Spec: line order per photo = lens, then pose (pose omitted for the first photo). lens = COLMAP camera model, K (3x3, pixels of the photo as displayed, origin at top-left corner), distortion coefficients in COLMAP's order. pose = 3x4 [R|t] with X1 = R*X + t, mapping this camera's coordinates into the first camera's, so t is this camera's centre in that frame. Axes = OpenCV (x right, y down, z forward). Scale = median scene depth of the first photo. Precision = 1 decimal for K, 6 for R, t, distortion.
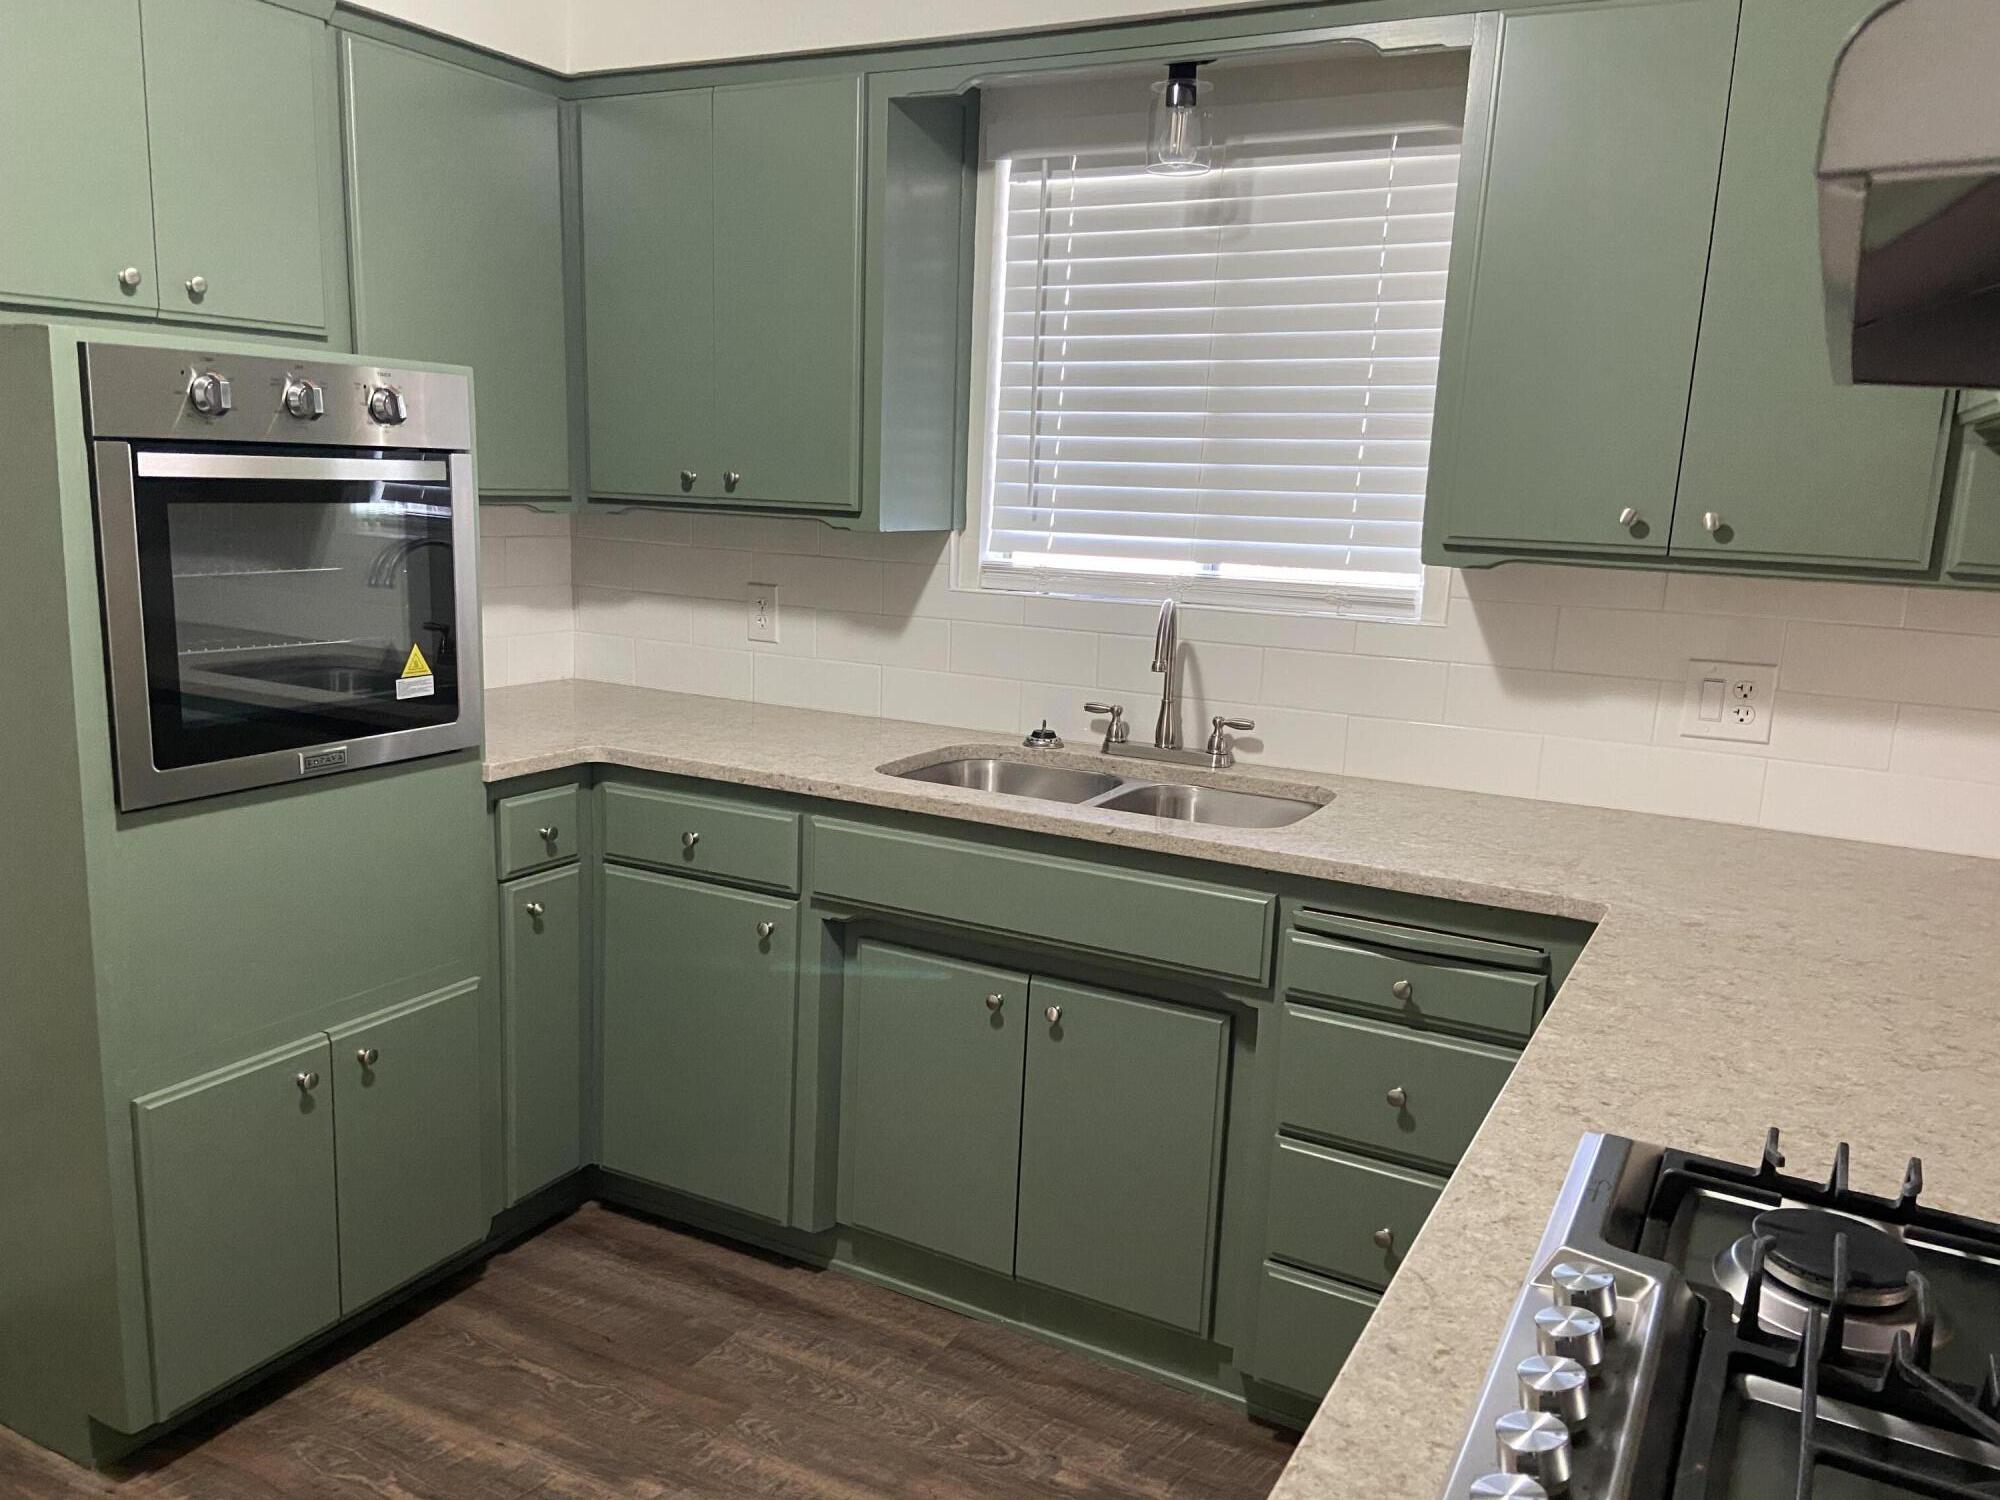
lens RADIAL K [[1513.2, 0, 990.4], [0, 1513.2, 769.3], [0, 0, 1]] dist [0.113438, -0.140012]
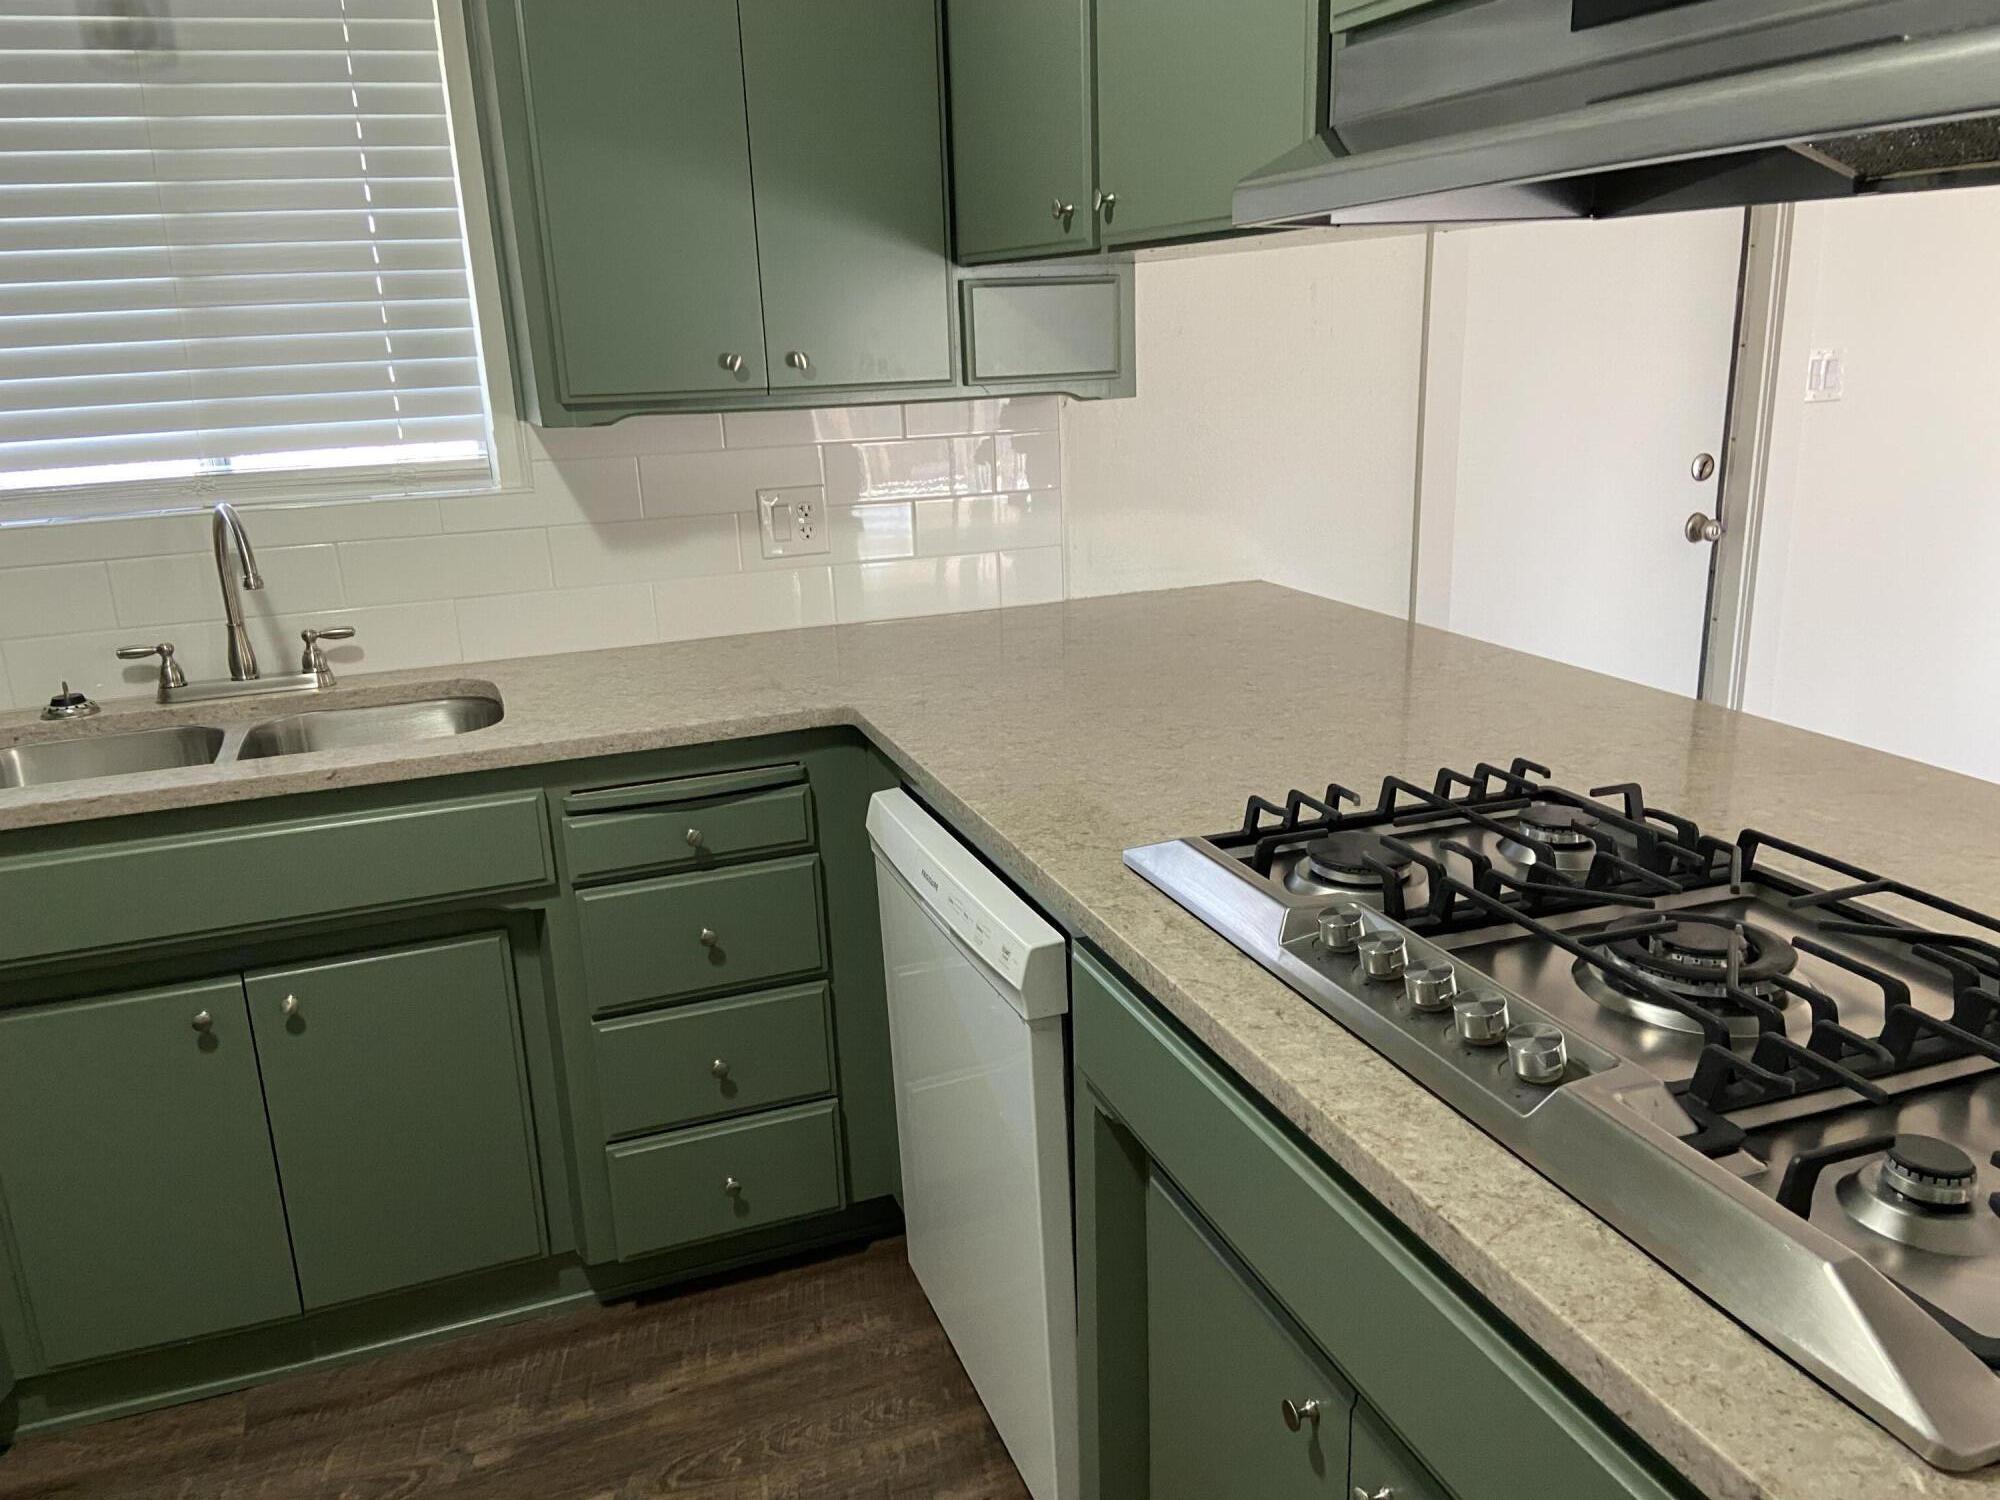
lens RADIAL K [[1513.2, 0, 999.2], [0, 1513.2, 771.3], [0, 0, 1]] dist [0.113438, -0.140012]
pose [[0.656570, -0.272745, 0.703225, -0.250218], [0.210526, 0.961546, 0.176375, -0.030869], [-0.724289, 0.032245, 0.688742, 0.107355]]
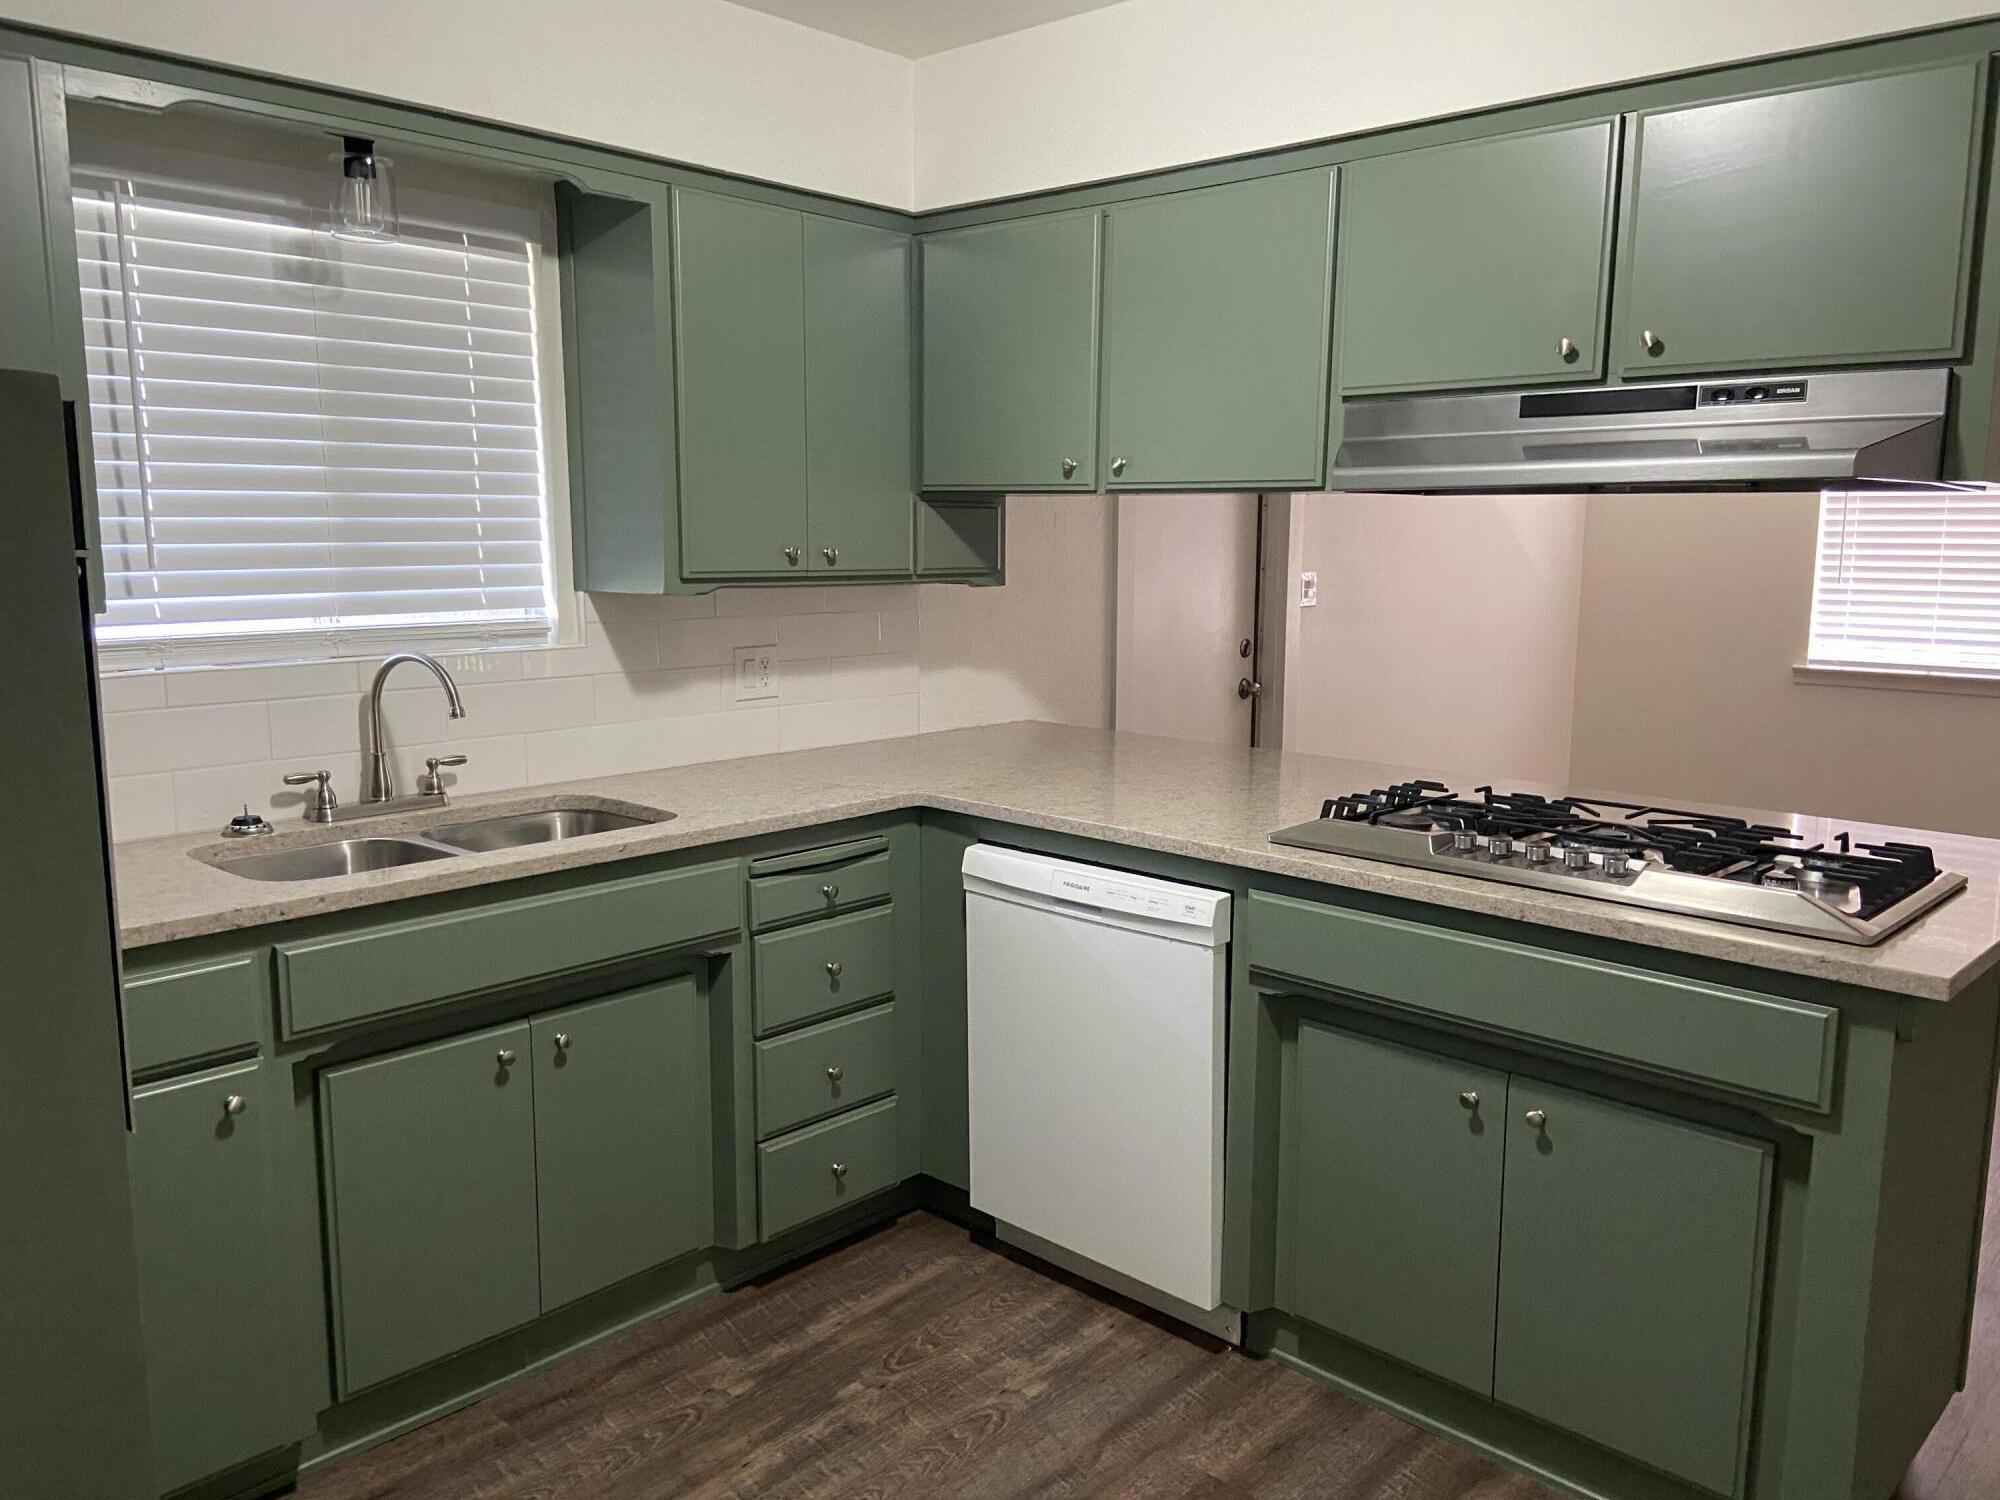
lens RADIAL K [[1513.2, 0, 1012.2], [0, 1513.2, 750.7], [0, 0, 1]] dist [0.113438, -0.140012]
pose [[0.247629, -0.176665, 0.952612, -0.801546], [0.195111, 0.972184, 0.129577, -0.104765], [-0.949006, 0.153778, 0.275210, 0.352853]]
